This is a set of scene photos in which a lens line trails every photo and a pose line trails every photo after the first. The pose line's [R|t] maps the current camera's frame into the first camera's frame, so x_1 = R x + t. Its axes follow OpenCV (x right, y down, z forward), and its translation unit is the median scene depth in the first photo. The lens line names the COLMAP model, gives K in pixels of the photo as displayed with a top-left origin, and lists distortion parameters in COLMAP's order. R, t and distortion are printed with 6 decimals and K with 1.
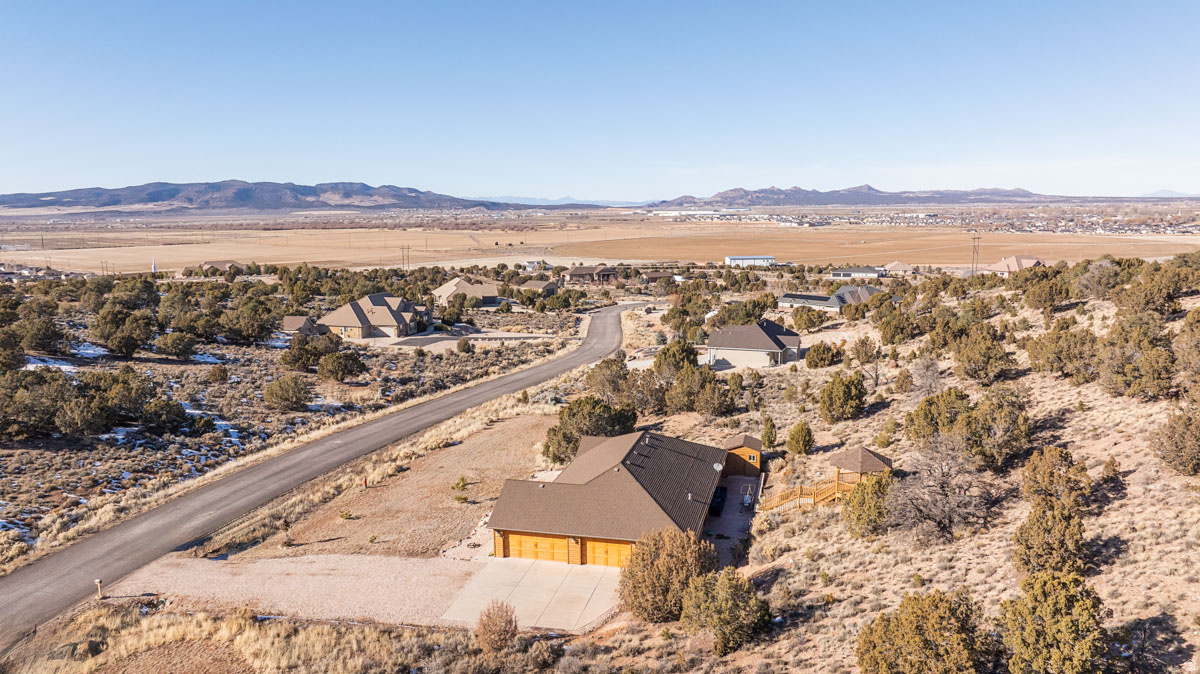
lens RADIAL K [[836.2, 0, 605.0], [0, 836.2, 337.5], [0, 0, 1]] dist [-0.029737, 0.007502]
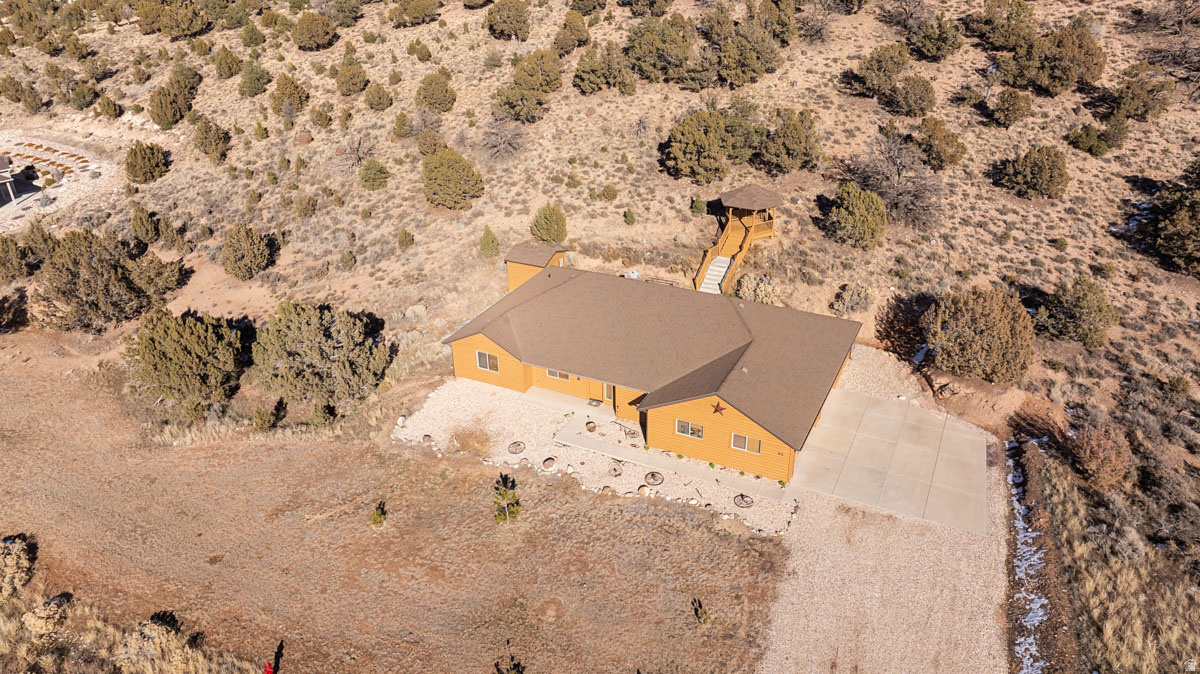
lens RADIAL K [[836.2, 0, 605.0], [0, 836.2, 337.5], [0, 0, 1]] dist [-0.029737, 0.007502]
pose [[0.207199, -0.444874, 0.871295, -0.081972], [0.161830, 0.893939, 0.417952, -0.018033], [-0.964821, 0.054402, 0.257217, 0.111038]]
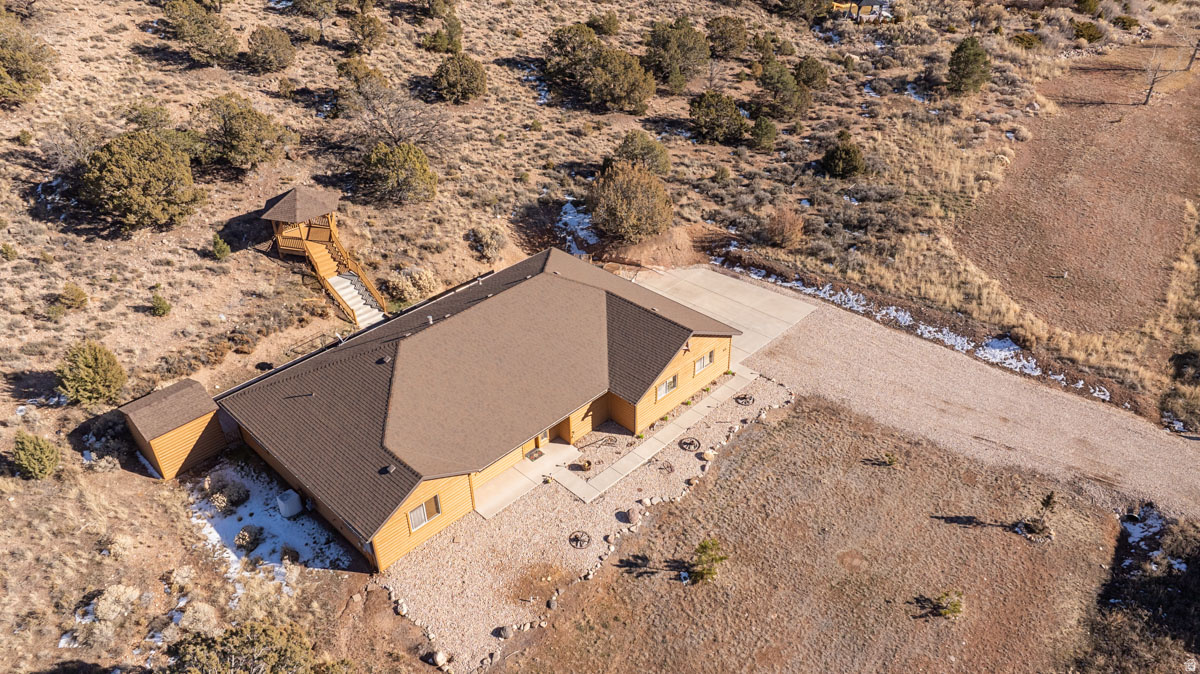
lens RADIAL K [[836.2, 0, 605.0], [0, 836.2, 337.5], [0, 0, 1]] dist [-0.029737, 0.007502]
pose [[-0.869866, -0.251240, 0.424513, -0.040695], [0.097692, 0.755793, 0.647482, -0.030923], [-0.483517, 0.604695, -0.632895, 0.175810]]
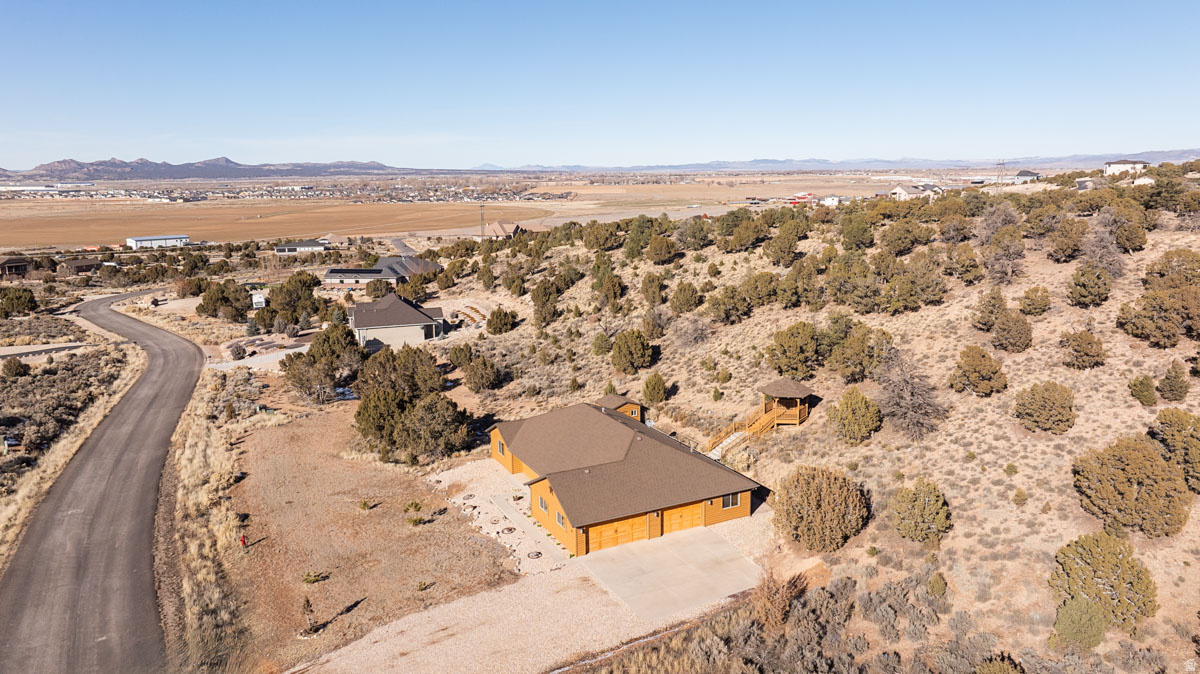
lens RADIAL K [[836.2, 0, 605.0], [0, 836.2, 337.5], [0, 0, 1]] dist [-0.029737, 0.007502]
pose [[0.749978, -0.124253, 0.649688, -0.077682], [0.103559, 0.992143, 0.070202, -0.004243], [-0.653306, 0.014631, 0.756952, 0.032703]]
